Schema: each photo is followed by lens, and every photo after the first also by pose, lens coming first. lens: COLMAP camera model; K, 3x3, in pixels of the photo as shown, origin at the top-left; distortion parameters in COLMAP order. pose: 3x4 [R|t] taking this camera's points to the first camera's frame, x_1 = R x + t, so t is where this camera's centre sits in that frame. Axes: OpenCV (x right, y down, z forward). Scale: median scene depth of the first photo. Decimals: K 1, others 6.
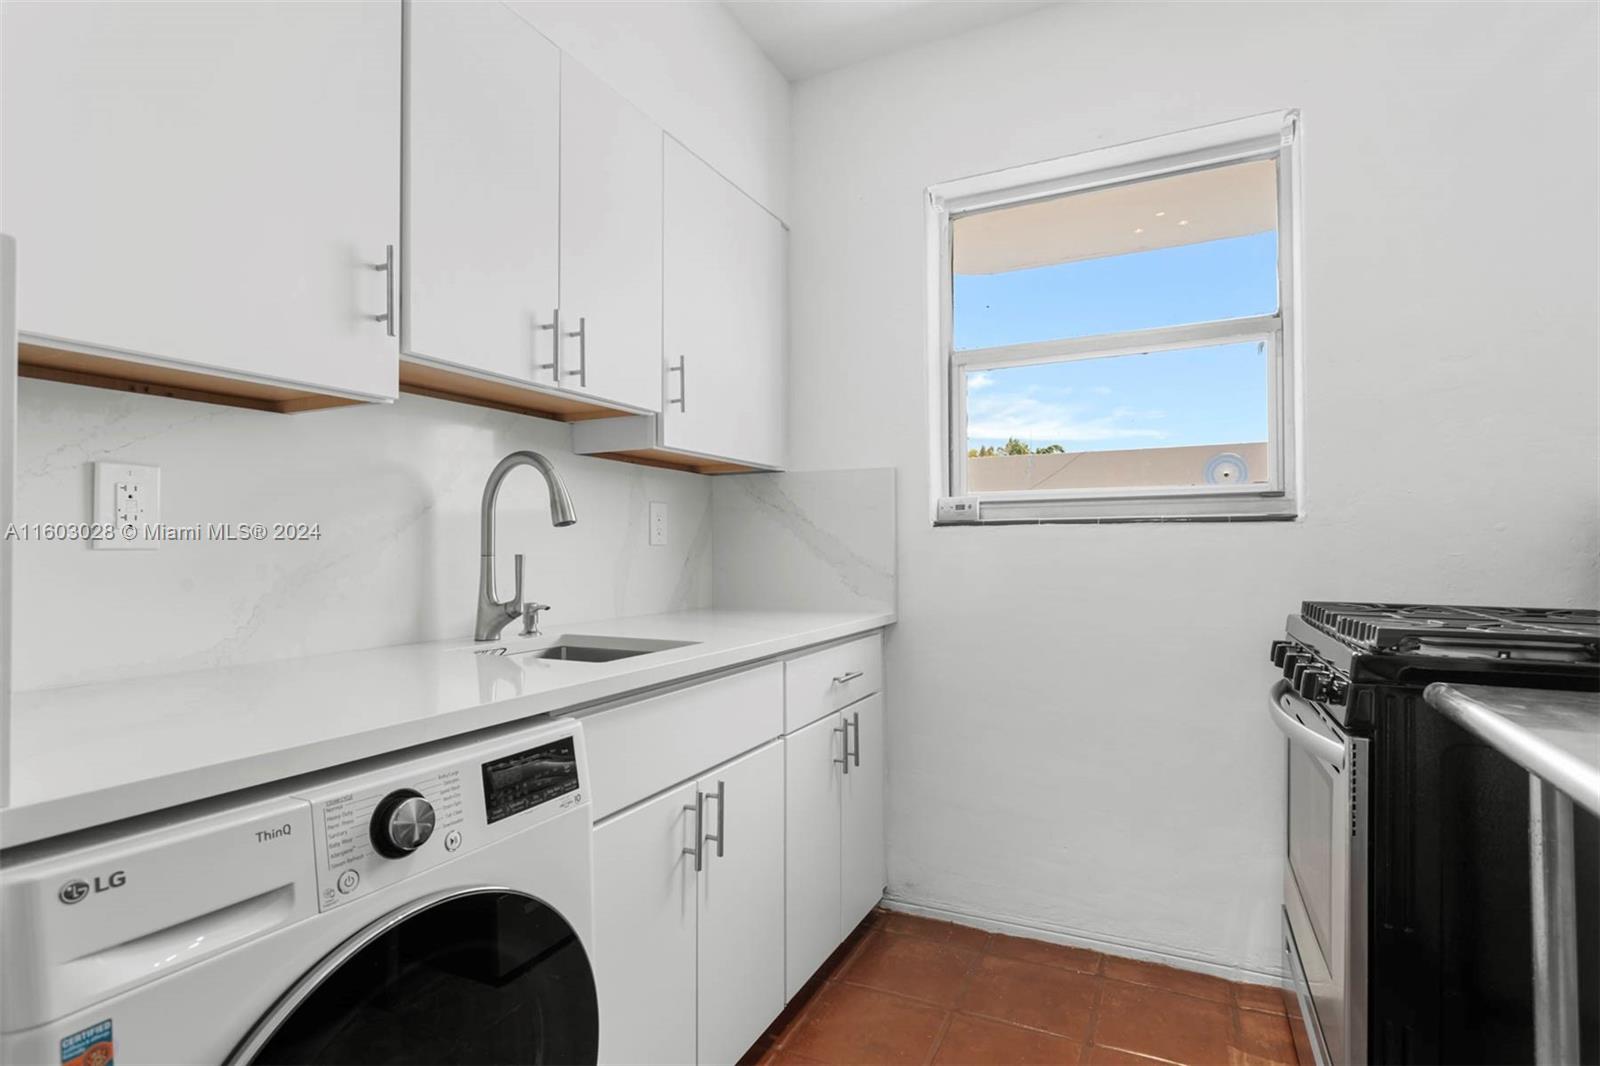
lens RADIAL K [[794.4, 0, 810.1], [0, 794.4, 533.6], [0, 0, 1]] dist [-0.010082, 0.005718]
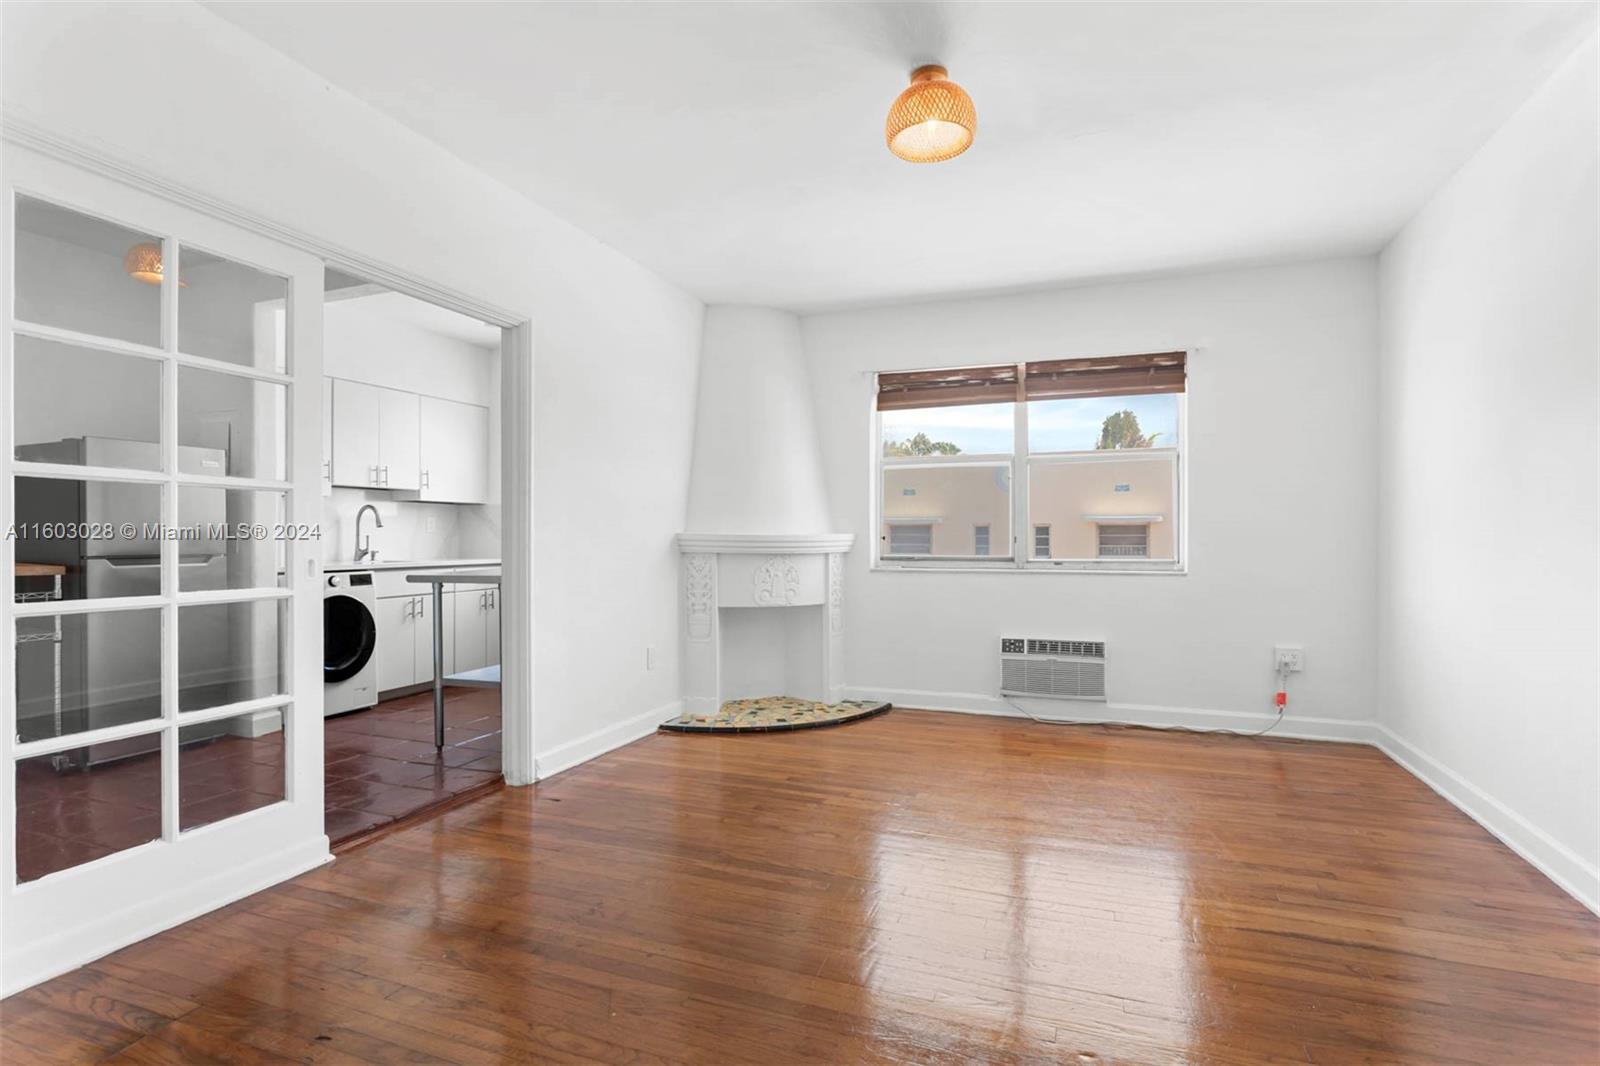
lens RADIAL K [[794.4, 0, 810.7], [0, 794.4, 546.9], [0, 0, 1]] dist [-0.010082, 0.005718]
pose [[0.997019, 0.007500, 0.076785, 1.070643], [-0.009904, 0.999471, 0.030978, -0.040958], [-0.076512, -0.031647, 0.996566, -2.137574]]
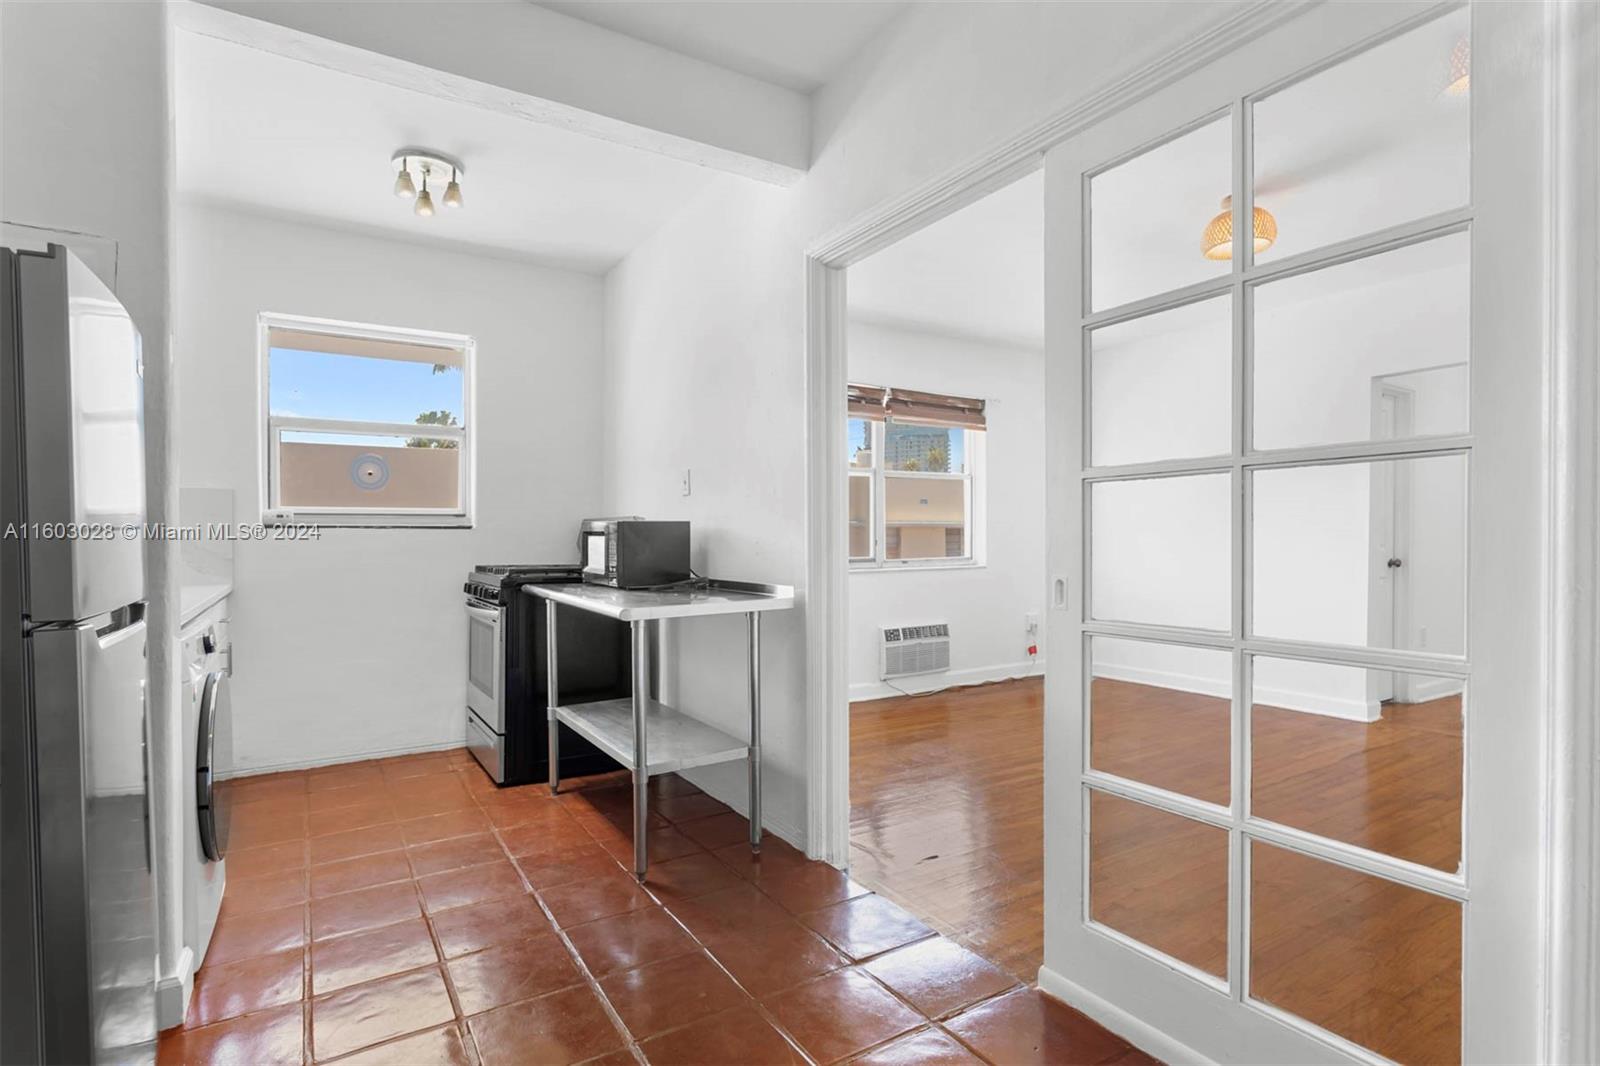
lens RADIAL K [[794.4, 0, 803.0], [0, 794.4, 547.5], [0, 0, 1]] dist [-0.010082, 0.005718]
pose [[0.537631, -0.005561, 0.843162, -0.730124], [-0.014174, 0.999777, 0.015632, -0.012597], [-0.843061, -0.020355, 0.537432, -0.929045]]
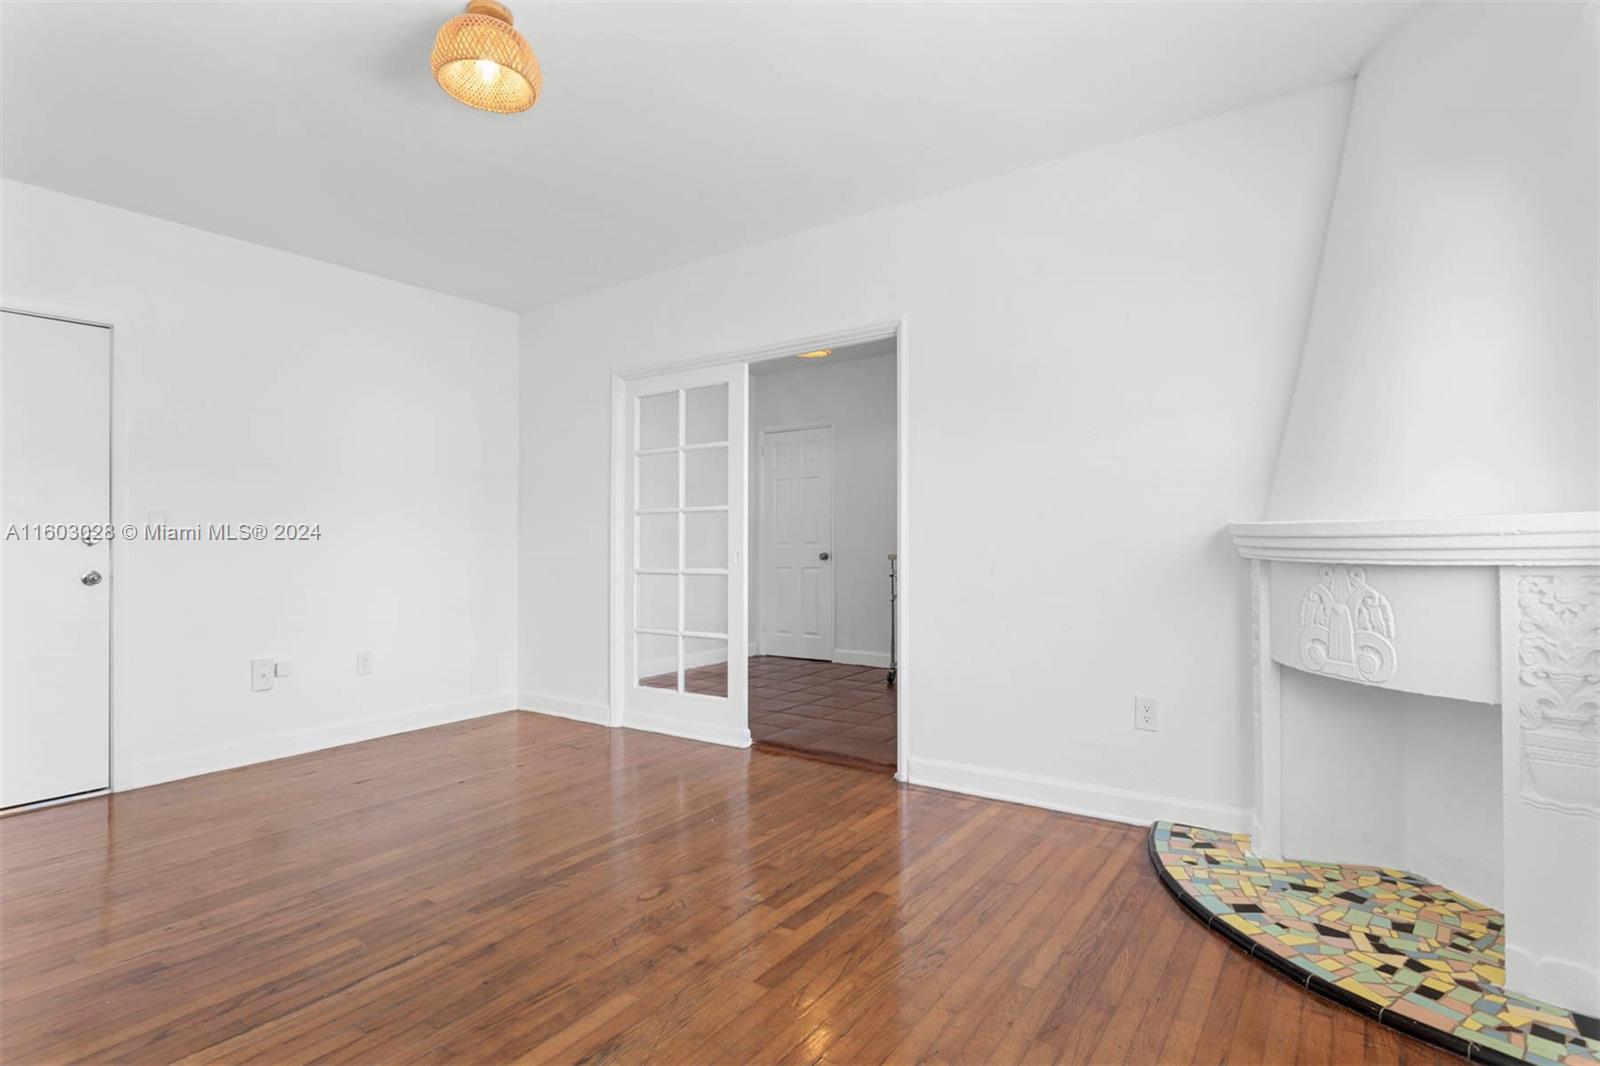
lens RADIAL K [[794.4, 0, 796.8], [0, 794.4, 537.3], [0, 0, 1]] dist [-0.010082, 0.005718]
pose [[-0.176512, 0.004334, -0.984289, 2.478416], [0.034449, 0.999405, -0.001777, -0.000862], [0.983696, -0.034222, -0.176556, -0.092833]]
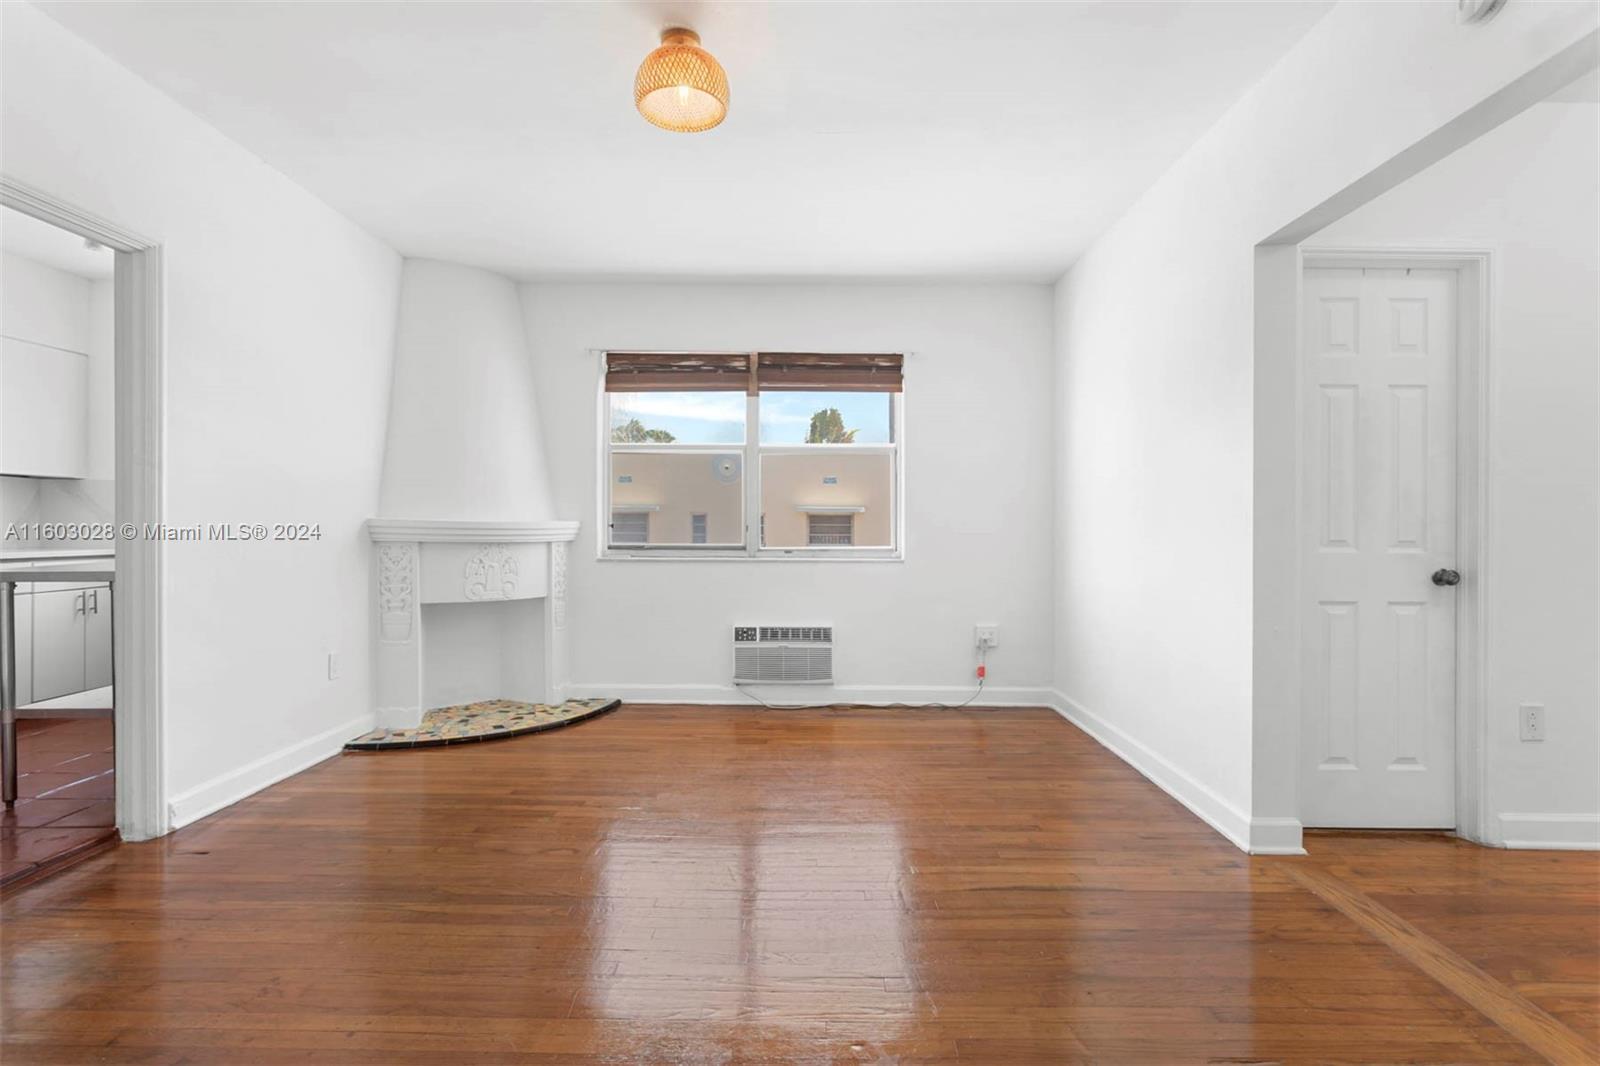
lens RADIAL K [[794.4, 0, 811.1], [0, 794.4, 535.4], [0, 0, 1]] dist [-0.010082, 0.005718]
pose [[0.905895, 0.009868, 0.423388, 1.020903], [-0.022365, 0.999448, 0.024558, -0.036145], [-0.422912, -0.031716, 0.905616, -2.051681]]
